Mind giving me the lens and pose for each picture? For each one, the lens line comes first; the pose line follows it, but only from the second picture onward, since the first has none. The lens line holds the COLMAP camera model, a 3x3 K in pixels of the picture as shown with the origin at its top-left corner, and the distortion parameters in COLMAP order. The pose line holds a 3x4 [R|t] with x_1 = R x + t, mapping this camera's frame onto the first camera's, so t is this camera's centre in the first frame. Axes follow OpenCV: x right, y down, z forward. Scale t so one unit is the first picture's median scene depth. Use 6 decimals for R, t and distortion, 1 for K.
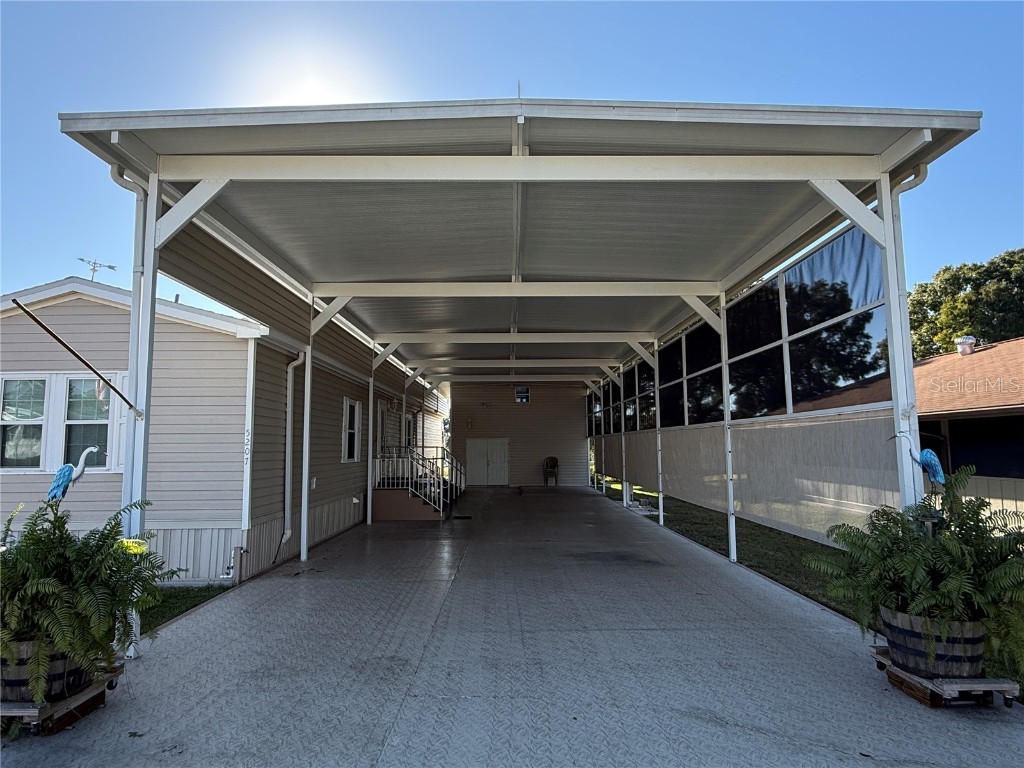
lens RADIAL K [[603.9, 0, 512.0], [0, 603.9, 384.0], [0, 0, 1]] dist [-0.002271, -0.000516]
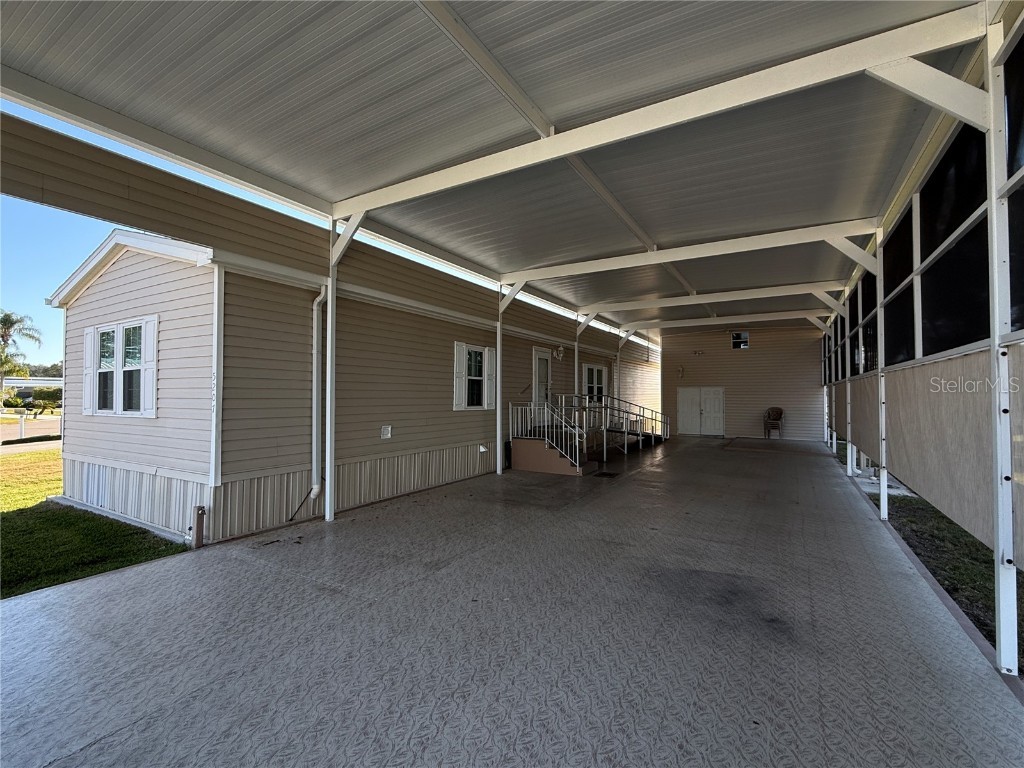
lens RADIAL K [[465.9, 0, 512.1], [0, 465.9, 385.2], [0, 0, 1]] dist [-0.001520, -0.000101]
pose [[0.857558, -0.003591, -0.514375, 0.158437], [0.045889, 0.996523, 0.069549, 0.038530], [0.512336, -0.083246, 0.854741, 0.372747]]
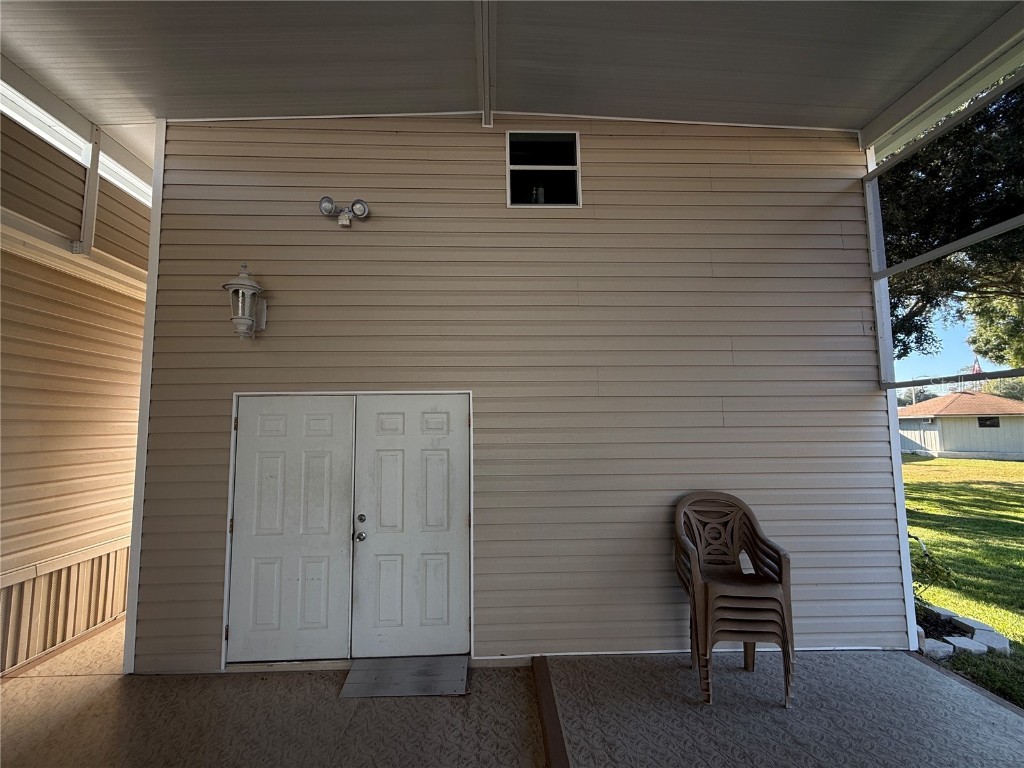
lens RADIAL K [[465.9, 0, 512.1], [0, 465.9, 385.2], [0, 0, 1]] dist [-0.001520, -0.000101]
pose [[0.999286, -0.001314, 0.037762, 0.005035], [0.000810, 0.999910, 0.013368, 0.158114], [-0.037776, -0.013328, 0.999197, 1.572863]]
